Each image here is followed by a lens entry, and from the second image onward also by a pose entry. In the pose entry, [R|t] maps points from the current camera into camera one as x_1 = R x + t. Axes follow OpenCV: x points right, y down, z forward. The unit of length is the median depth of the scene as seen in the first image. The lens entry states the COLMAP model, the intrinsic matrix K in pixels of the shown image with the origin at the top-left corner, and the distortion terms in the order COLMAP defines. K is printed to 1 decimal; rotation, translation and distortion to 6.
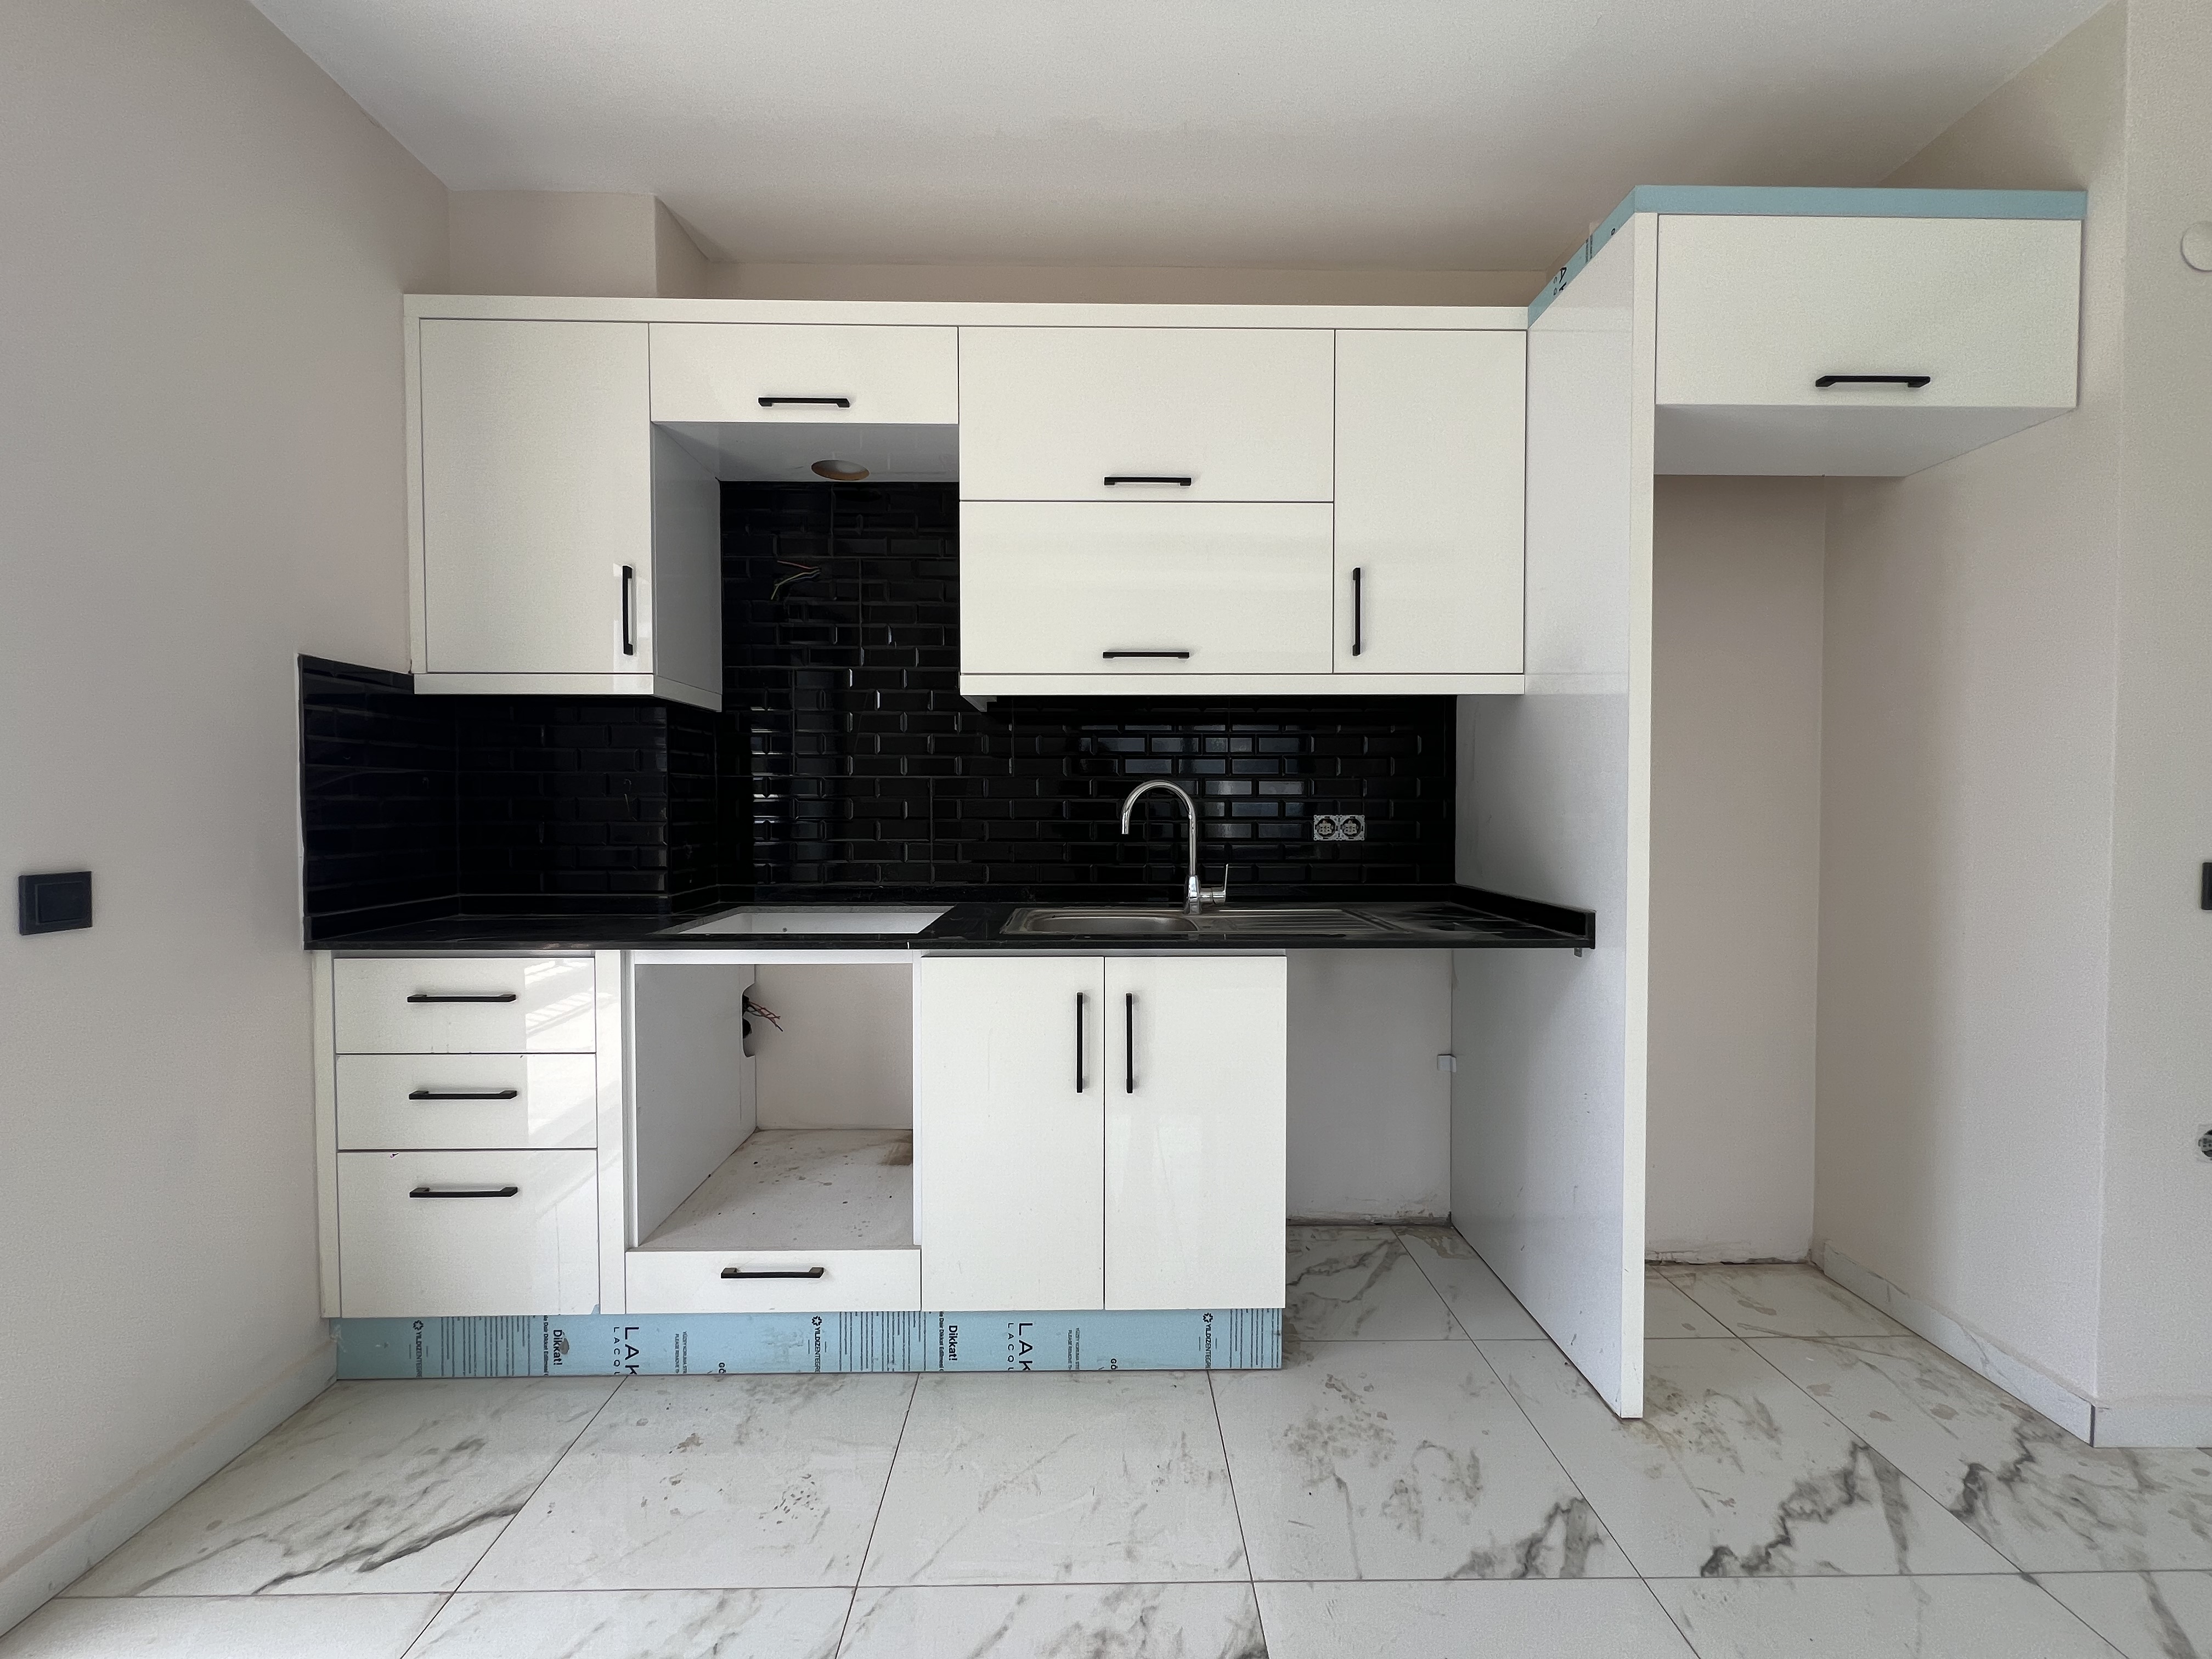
lens RADIAL K [[883.0, 0, 1099.2], [0, 883.0, 822.4], [0, 0, 1]] dist [-0.001076, -0.000285]
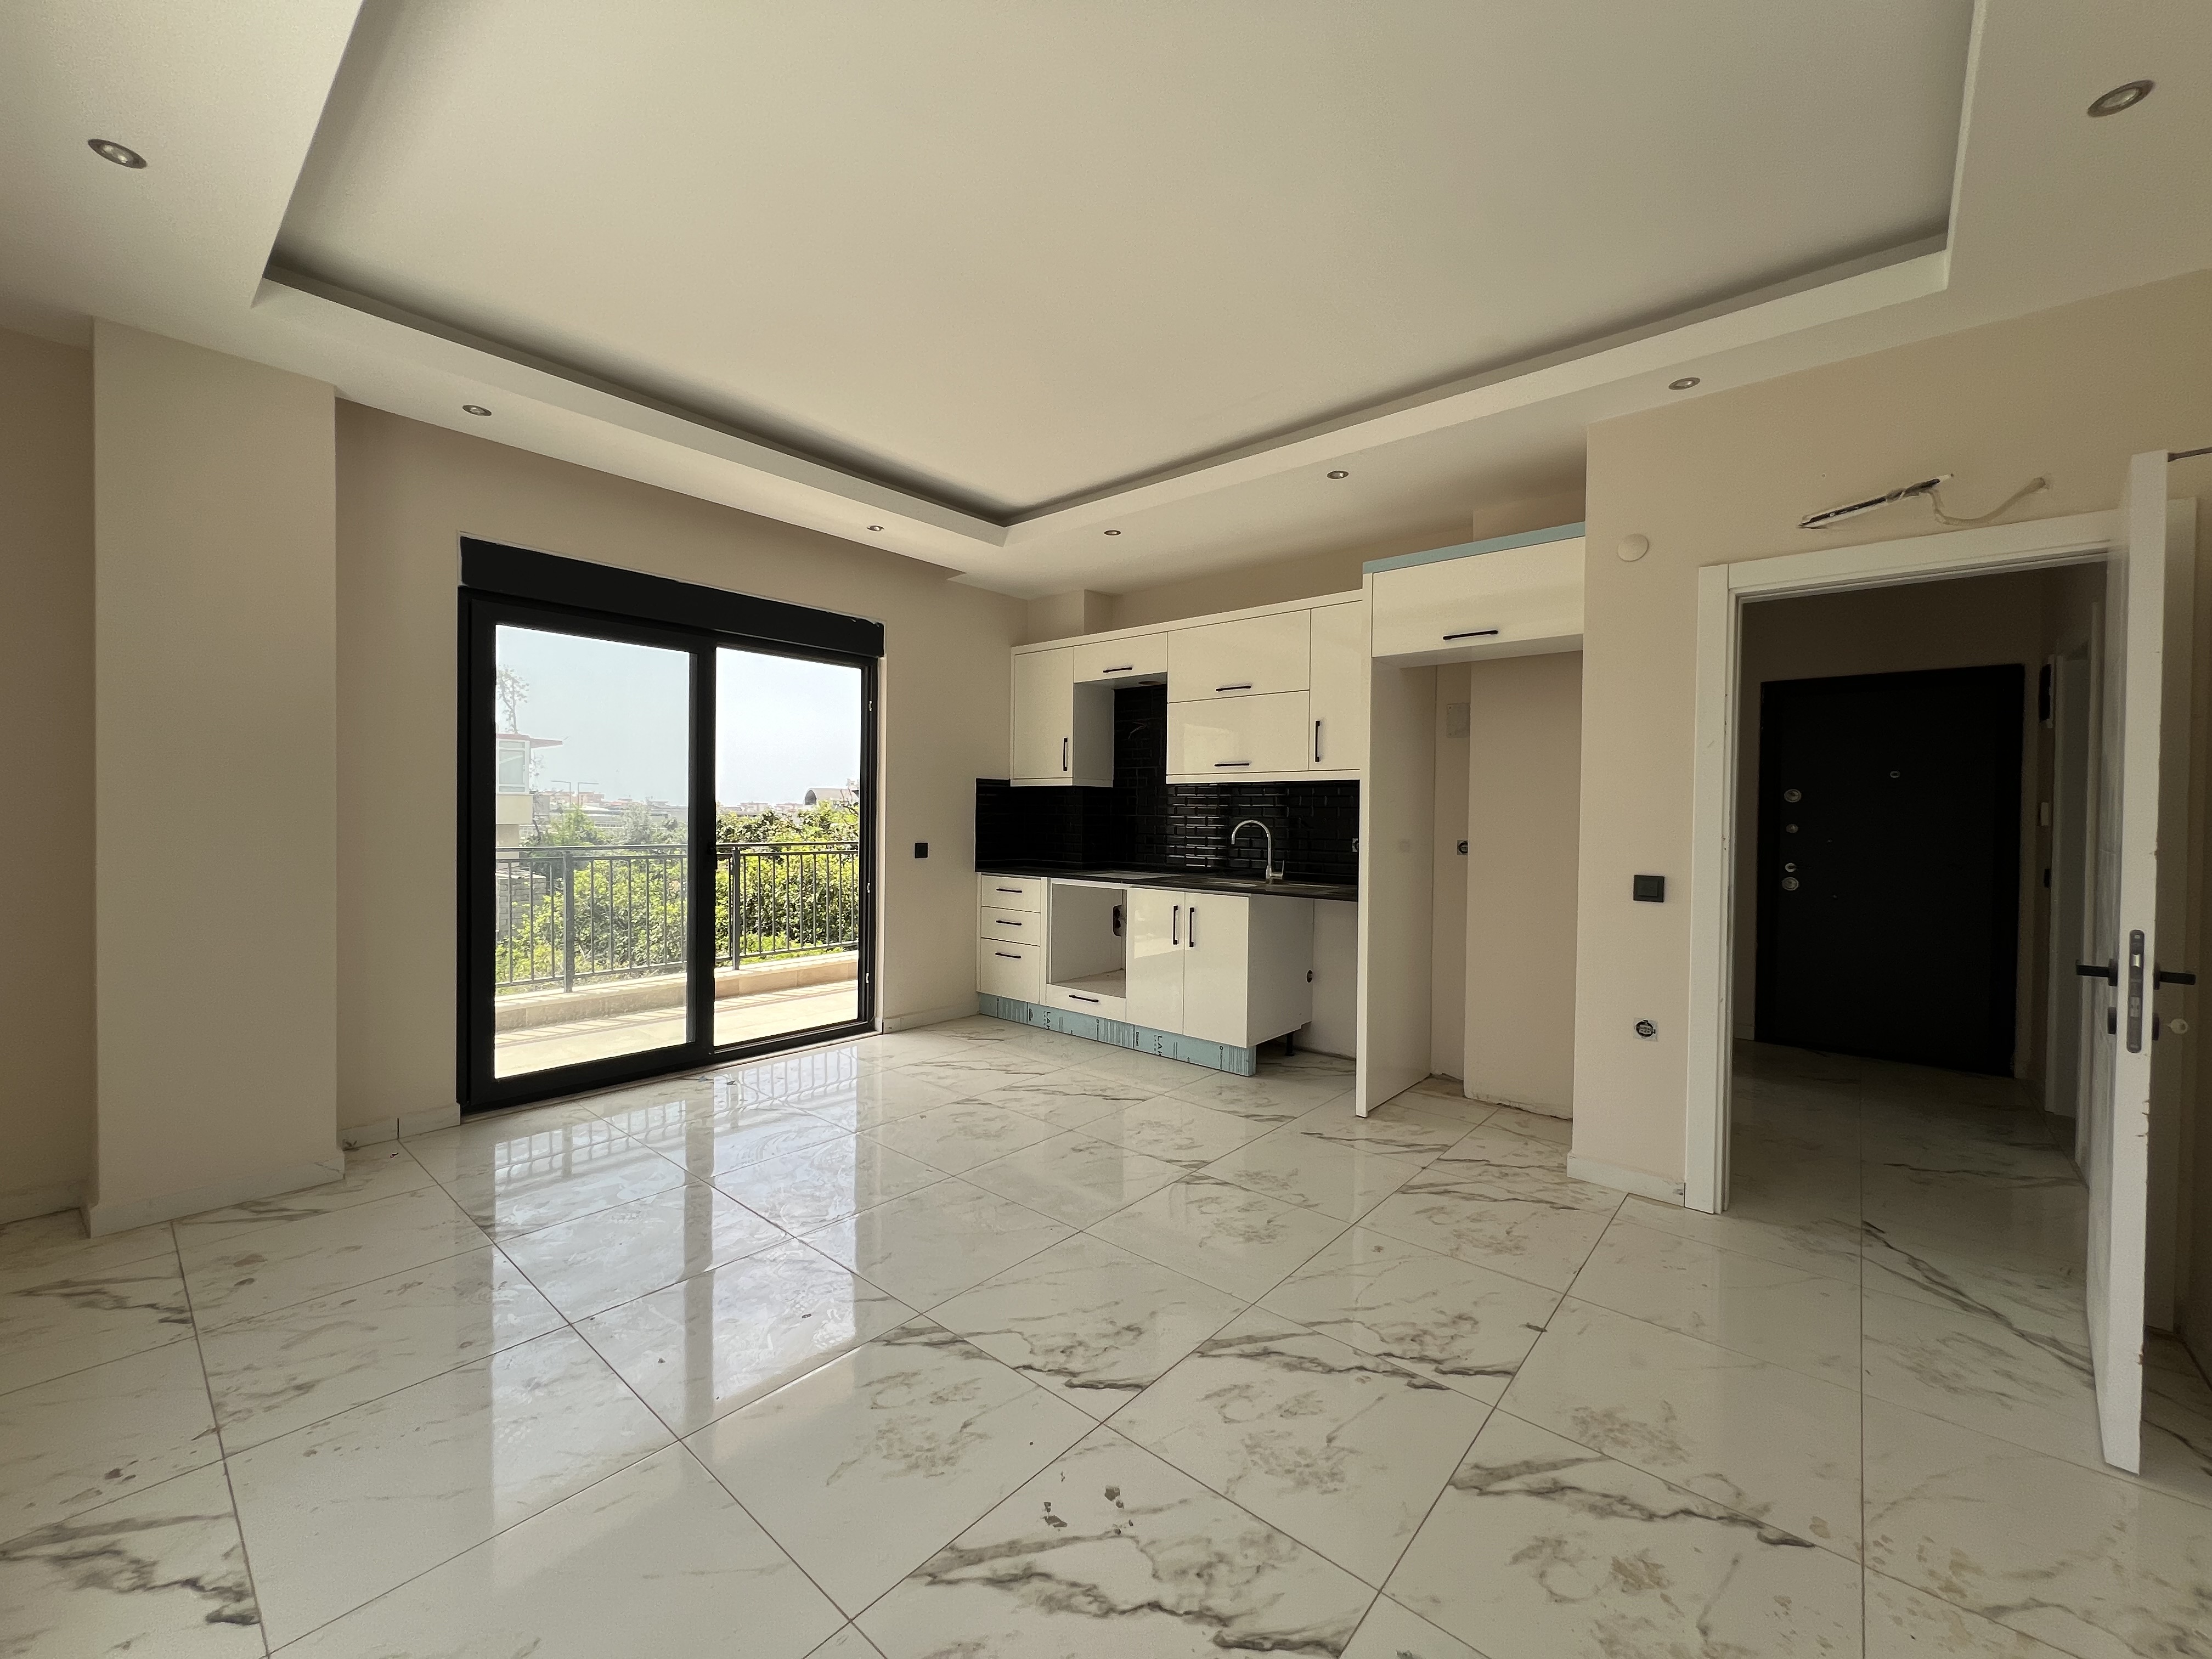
lens RADIAL K [[883.0, 0, 1102.5], [0, 883.0, 828.7], [0, 0, 1]] dist [-0.001076, -0.000285]
pose [[0.745920, 0.019830, -0.665741, 1.459067], [-0.029105, 0.999572, -0.002837, -0.012026], [0.665400, 0.021492, 0.746178, -1.002191]]
